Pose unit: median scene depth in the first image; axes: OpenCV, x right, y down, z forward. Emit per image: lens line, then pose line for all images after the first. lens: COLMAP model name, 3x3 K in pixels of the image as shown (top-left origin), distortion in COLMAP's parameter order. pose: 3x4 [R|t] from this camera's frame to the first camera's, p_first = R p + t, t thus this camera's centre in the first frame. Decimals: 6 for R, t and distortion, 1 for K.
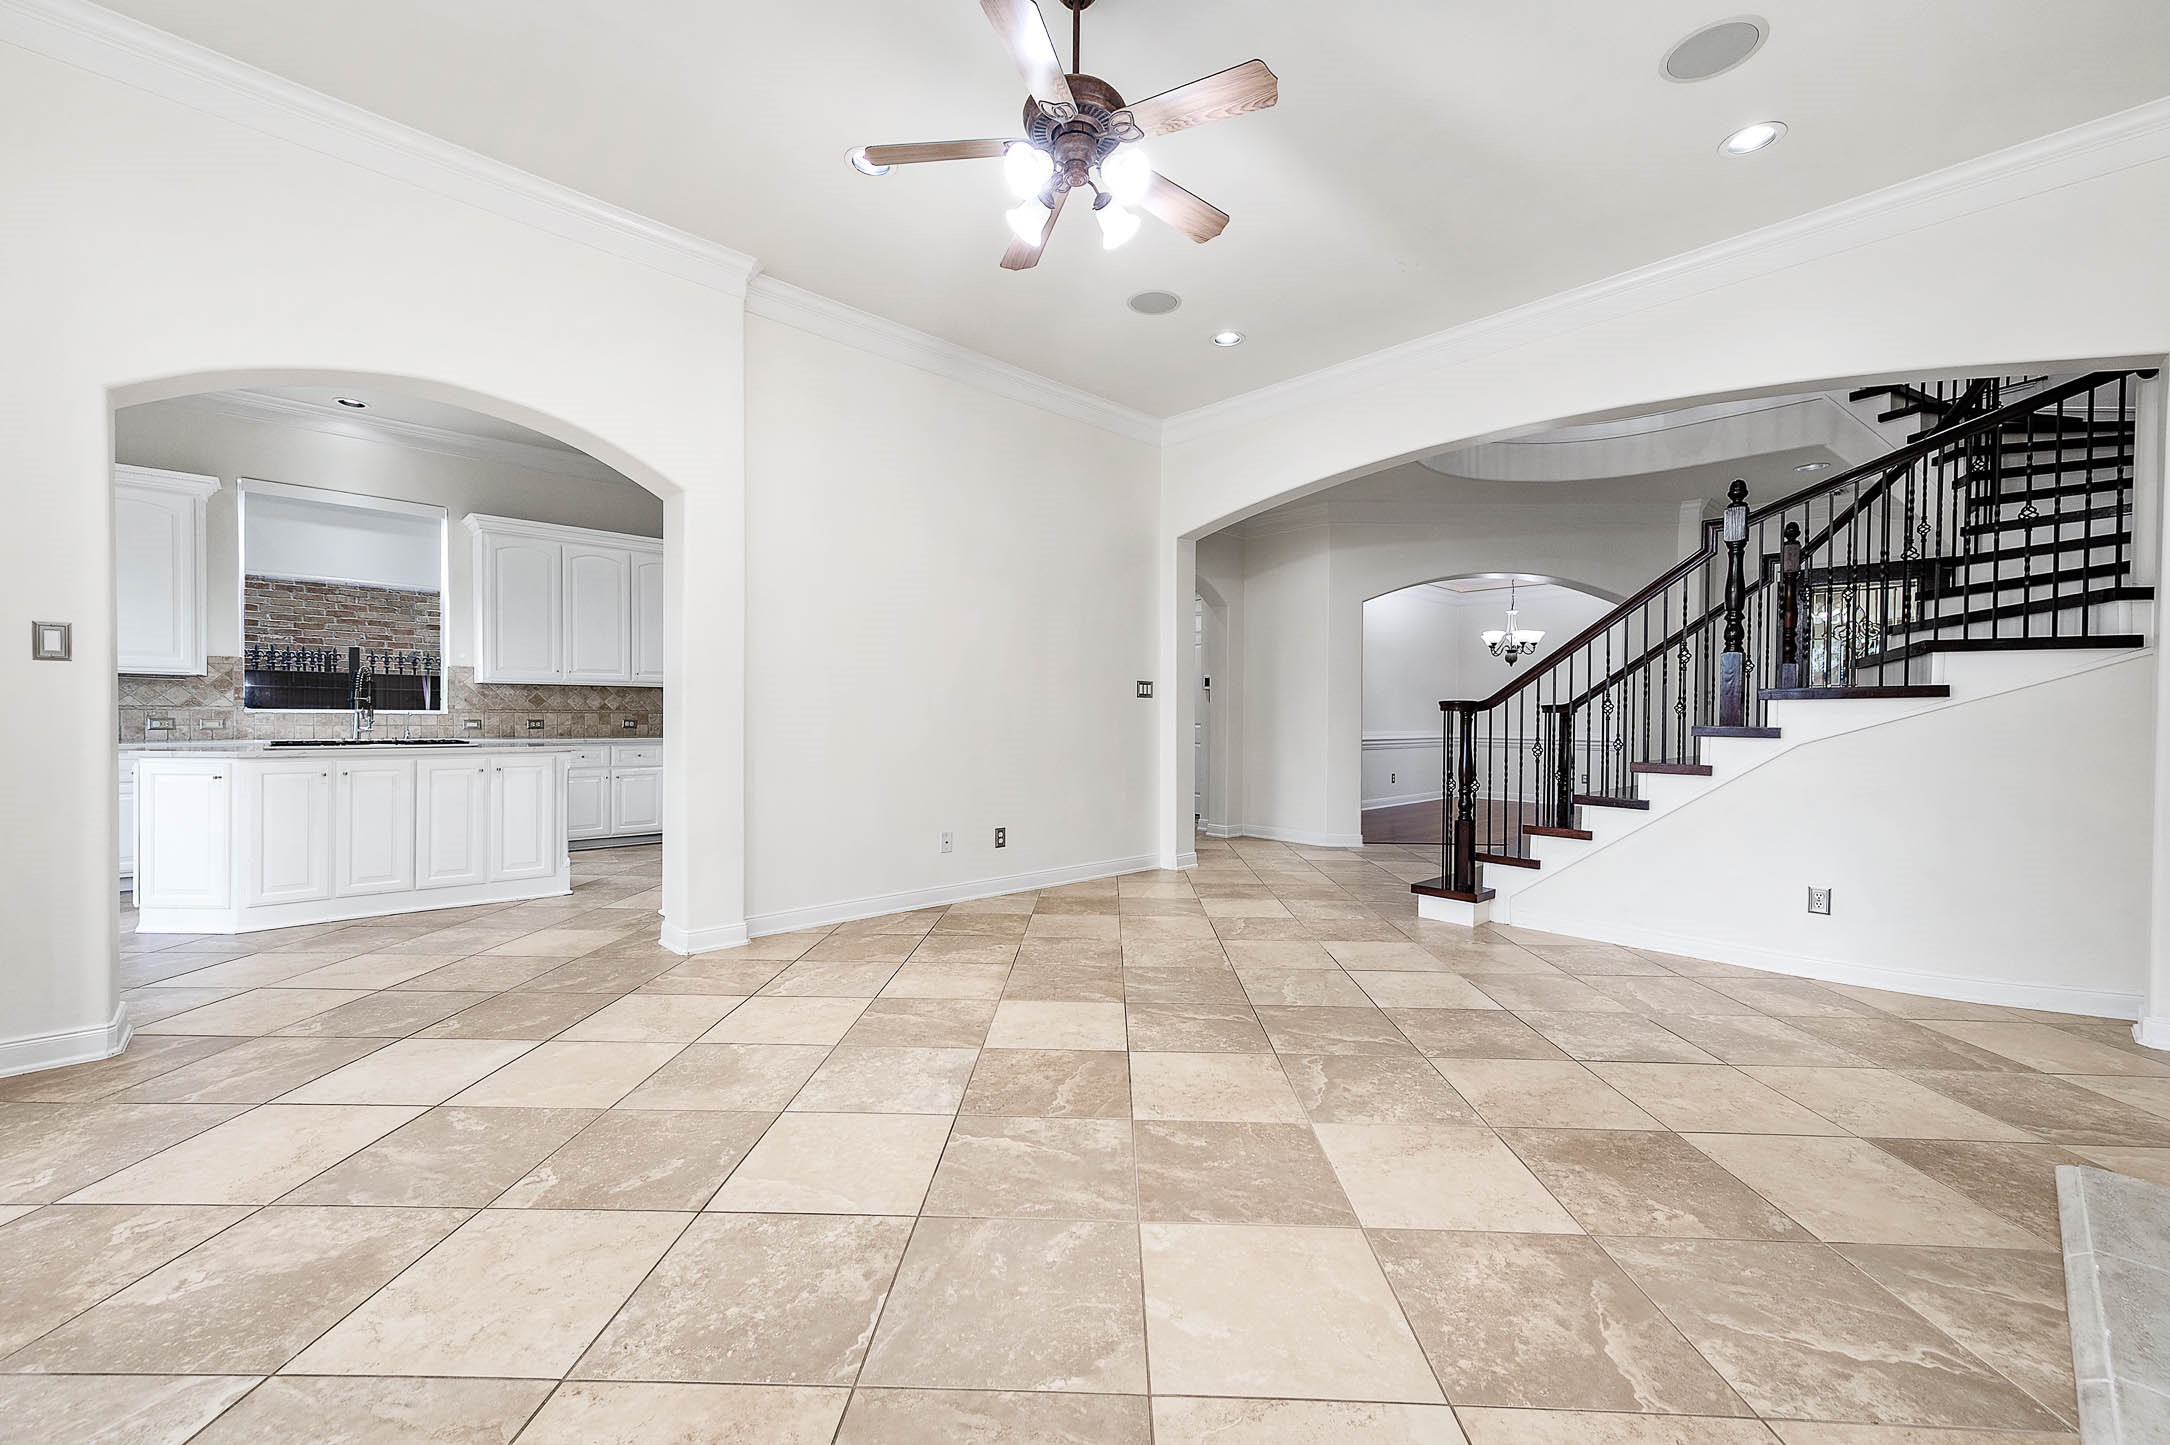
lens RADIAL K [[864.9, 0, 1074.4], [0, 864.9, 731.4], [0, 0, 1]] dist [0.006516, -0.000133]
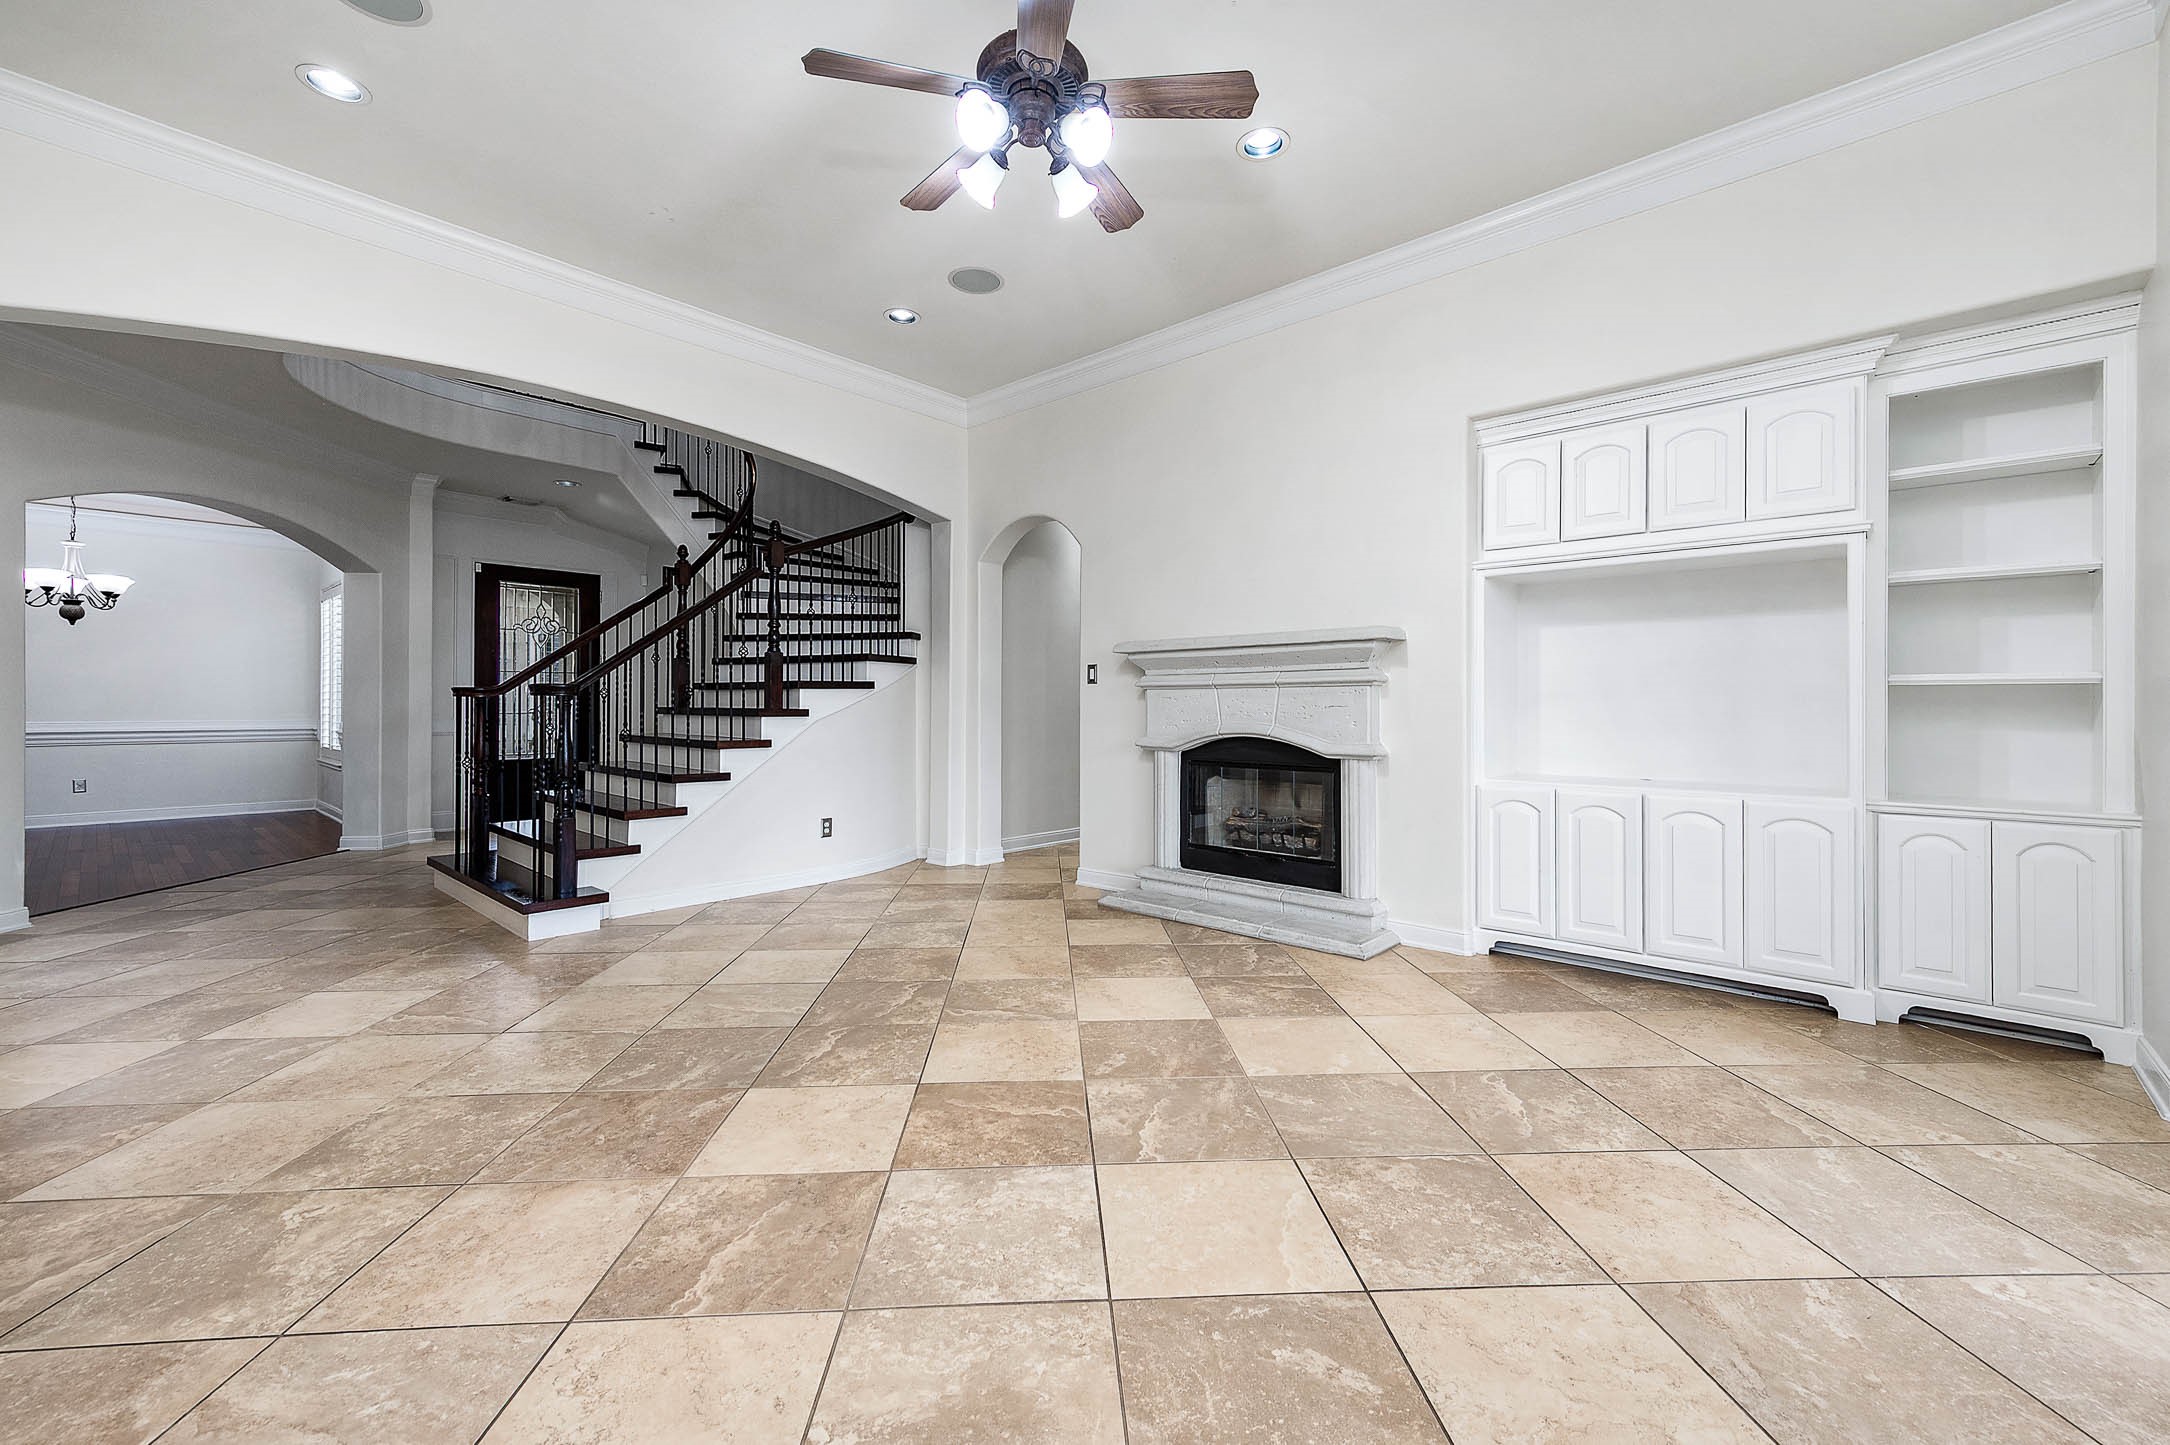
lens RADIAL K [[888.5, 0, 1091.6], [0, 888.5, 708.2], [0, 0, 1]] dist [0.009947, 0.000067]
pose [[-0.088399, -0.012670, 0.996005, -0.857455], [0.016449, 0.999764, 0.014178, -0.024322], [-0.995949, 0.017636, -0.088170, 0.899742]]
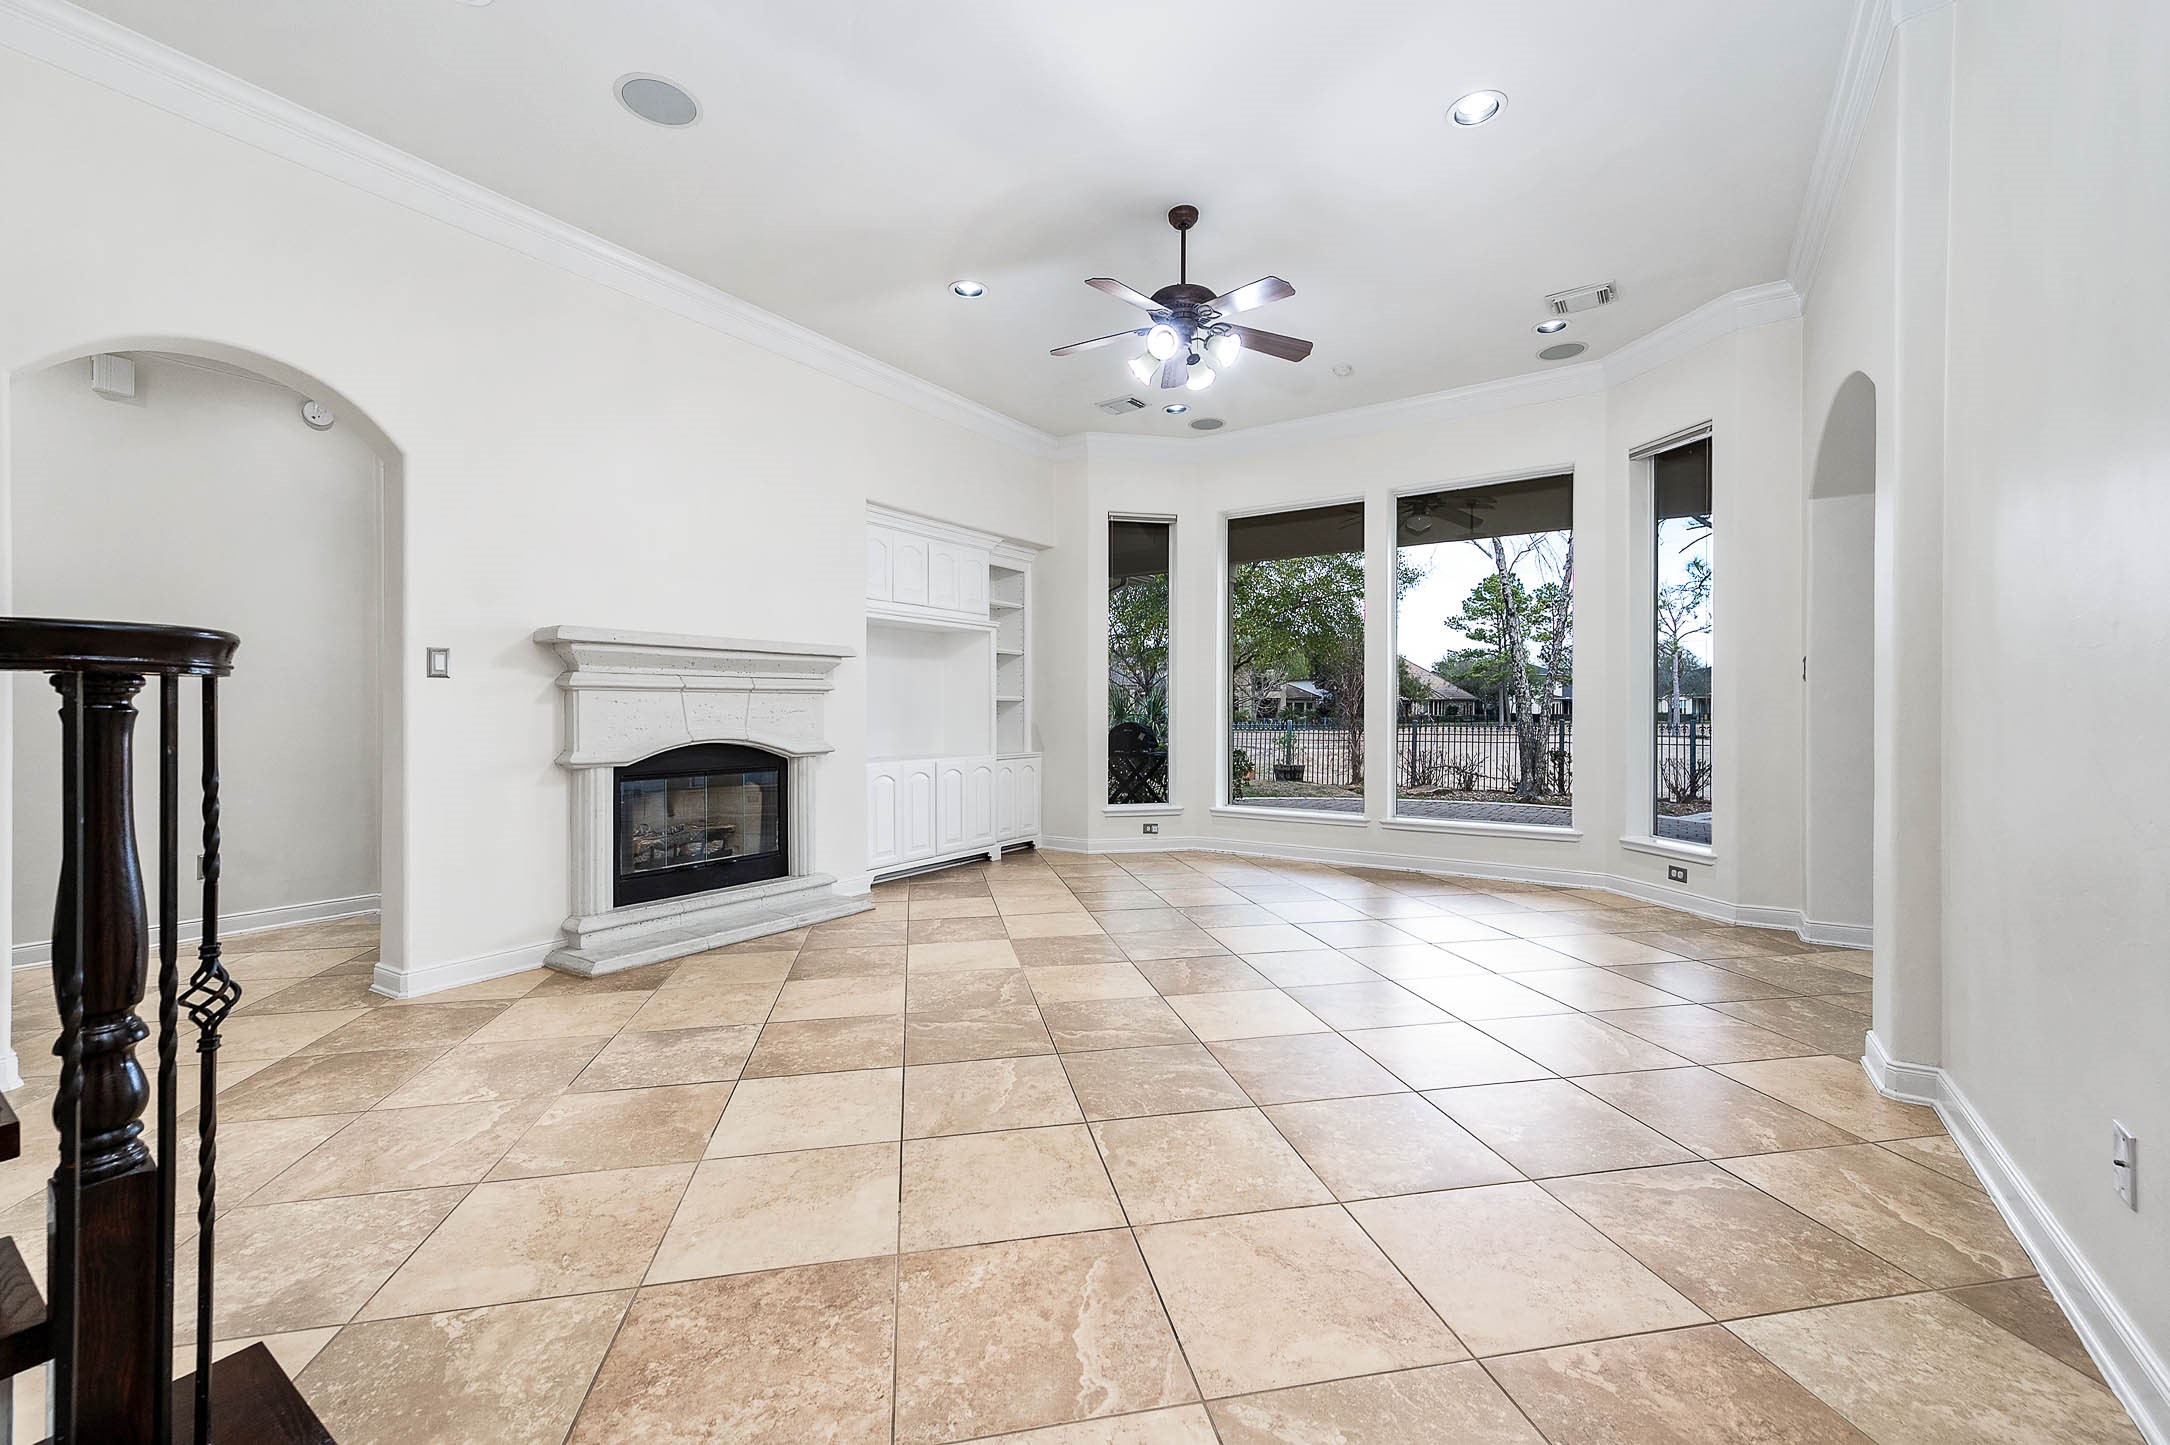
lens RADIAL K [[888.5, 0, 1091.6], [0, 888.5, 708.2], [0, 0, 1]] dist [0.009947, 0.000067]
pose [[-0.972351, -0.008034, -0.233387, 0.438087], [-0.011800, 0.999822, 0.014745, -0.036472], [0.233227, 0.017091, -0.972272, 2.145559]]
